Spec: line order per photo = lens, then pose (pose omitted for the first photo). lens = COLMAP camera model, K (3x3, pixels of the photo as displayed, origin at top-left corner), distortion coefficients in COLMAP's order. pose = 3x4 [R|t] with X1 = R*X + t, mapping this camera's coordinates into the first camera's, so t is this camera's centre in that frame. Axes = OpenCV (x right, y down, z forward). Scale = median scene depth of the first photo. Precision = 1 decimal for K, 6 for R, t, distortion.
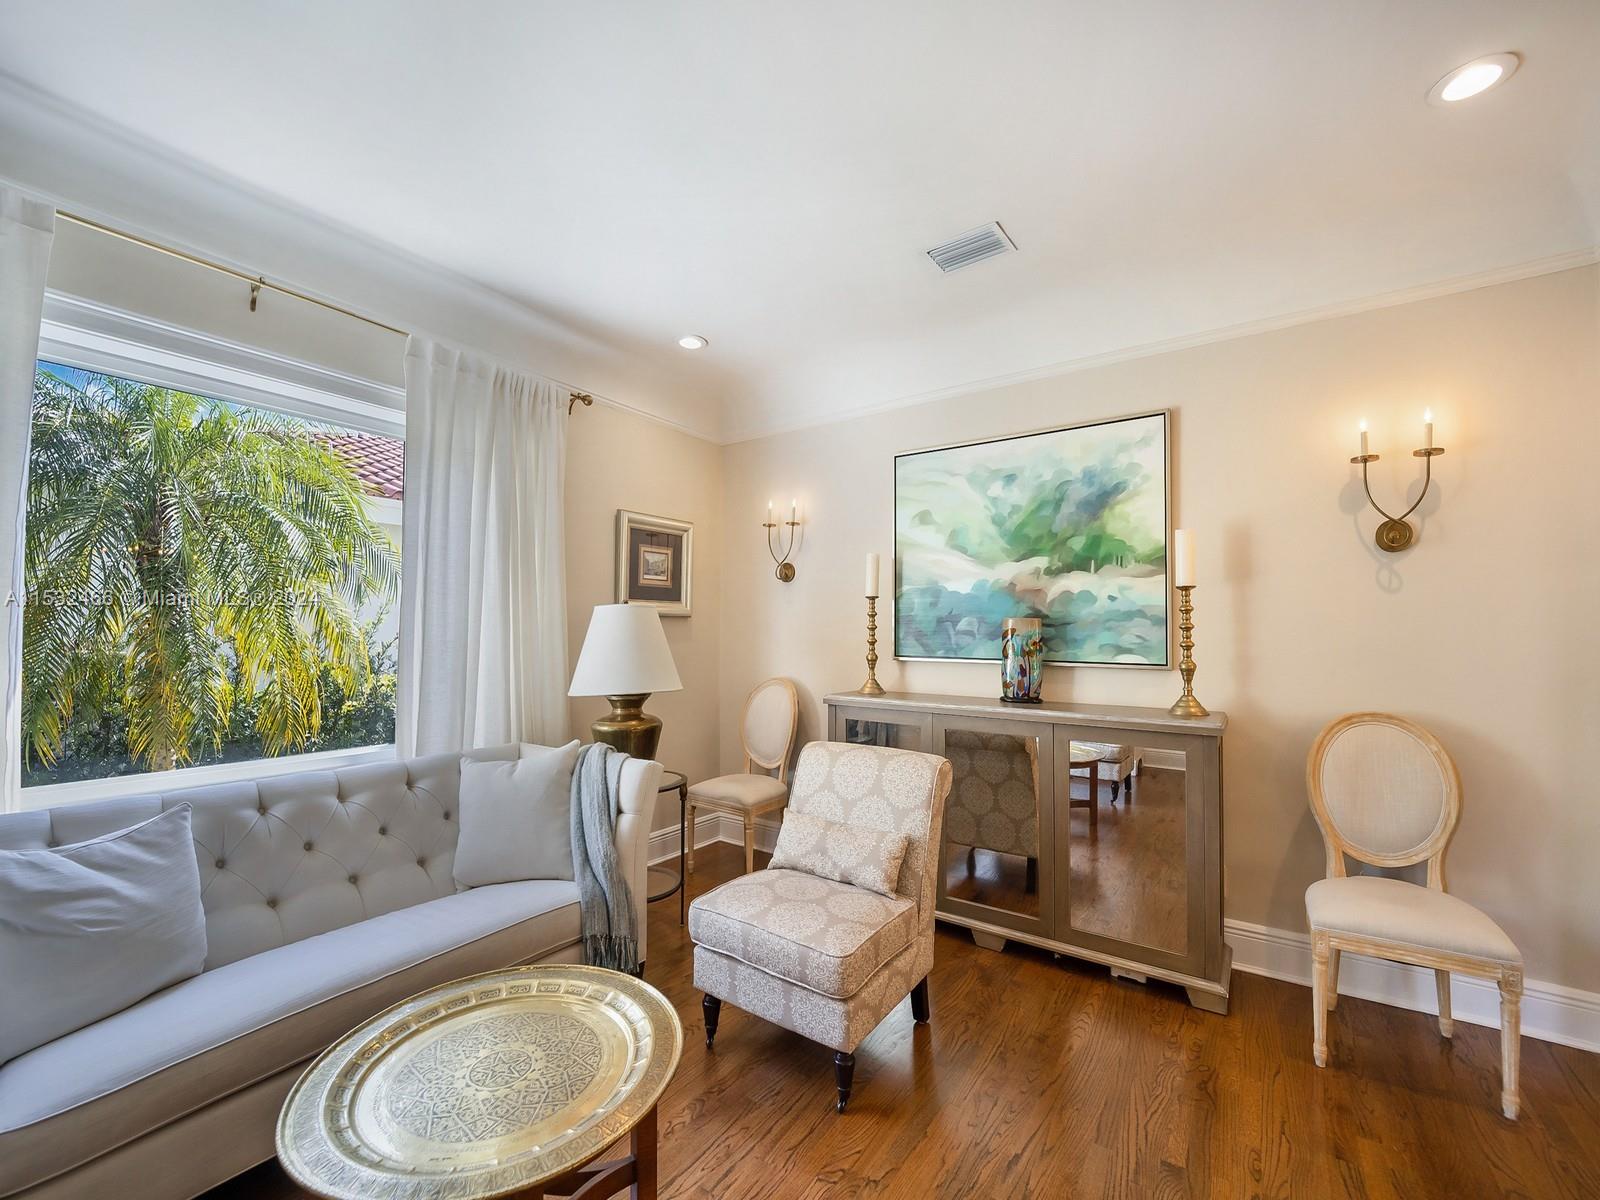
lens RADIAL K [[657.5, 0, 796.3], [0, 657.5, 607.3], [0, 0, 1]] dist [-0.013416, 0.000823]
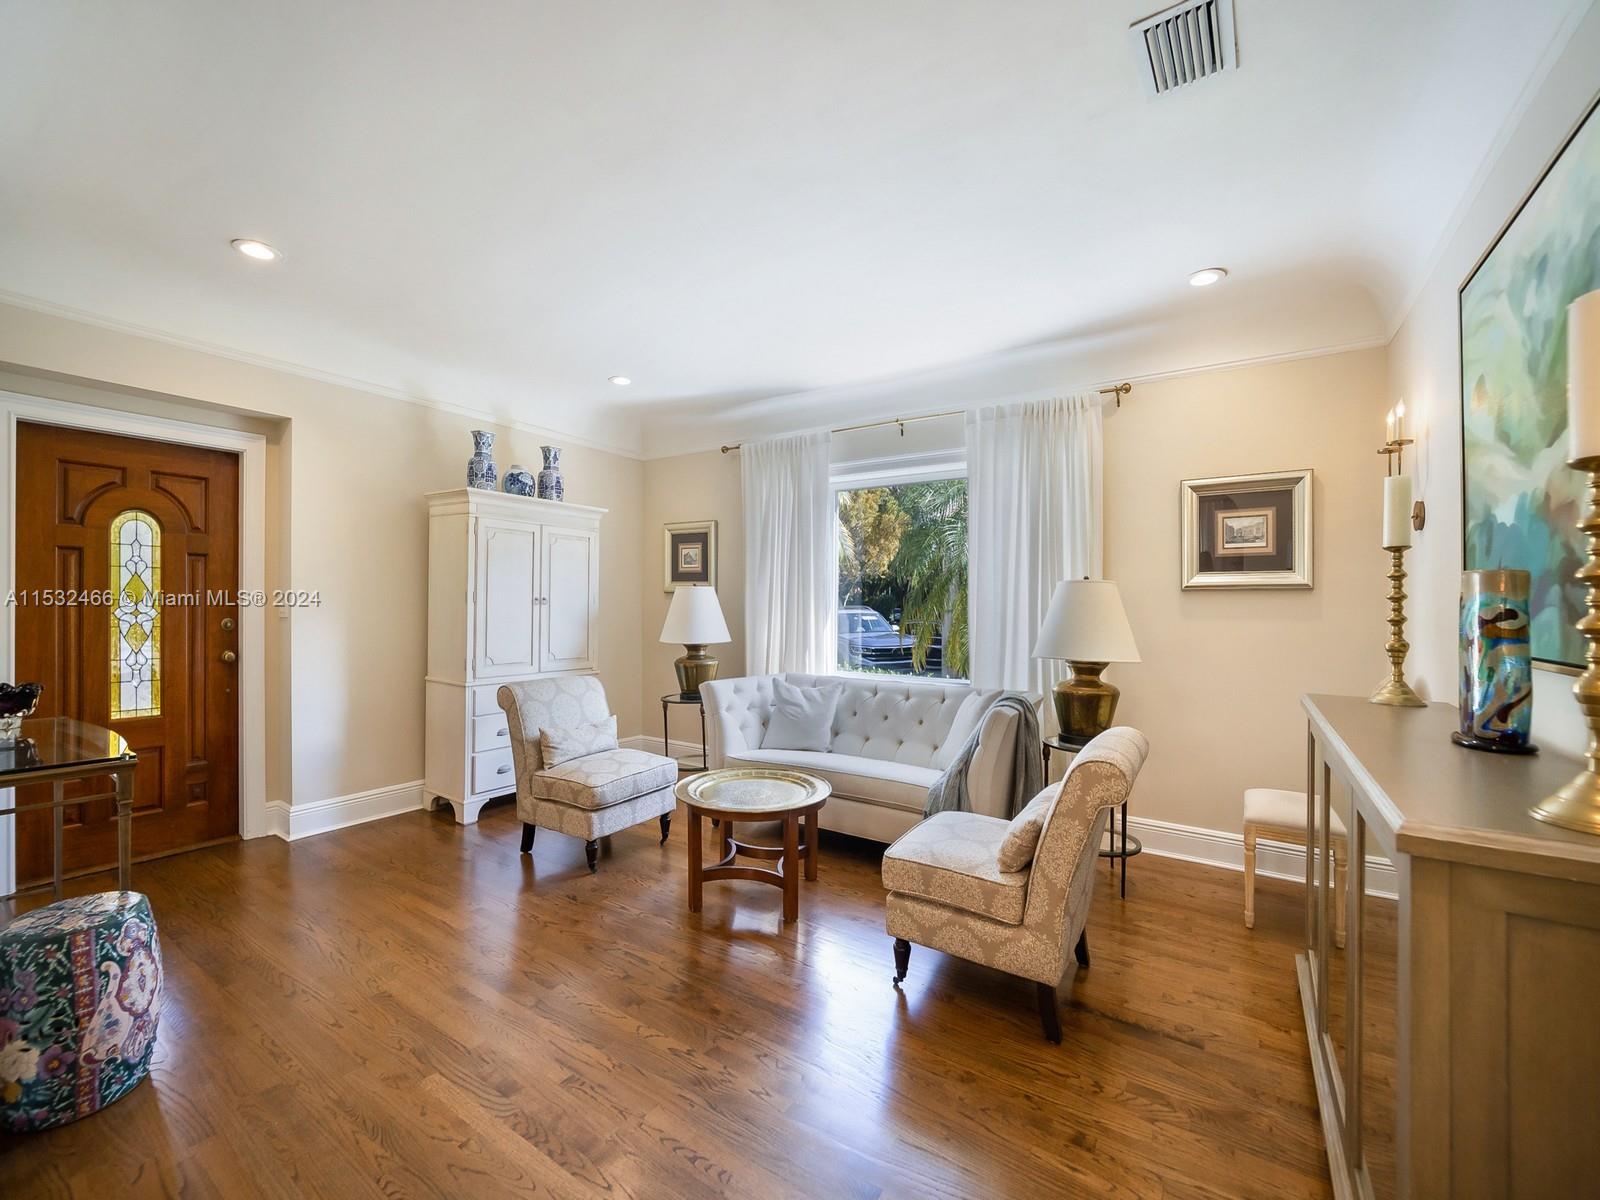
lens RADIAL K [[657.5, 0, 796.3], [0, 657.5, 607.3], [0, 0, 1]] dist [-0.013416, 0.000823]
pose [[0.009029, -0.002599, -0.999956, 0.715122], [0.022271, 0.999749, -0.002398, 0.028955], [0.999711, -0.022248, 0.009085, 0.434771]]
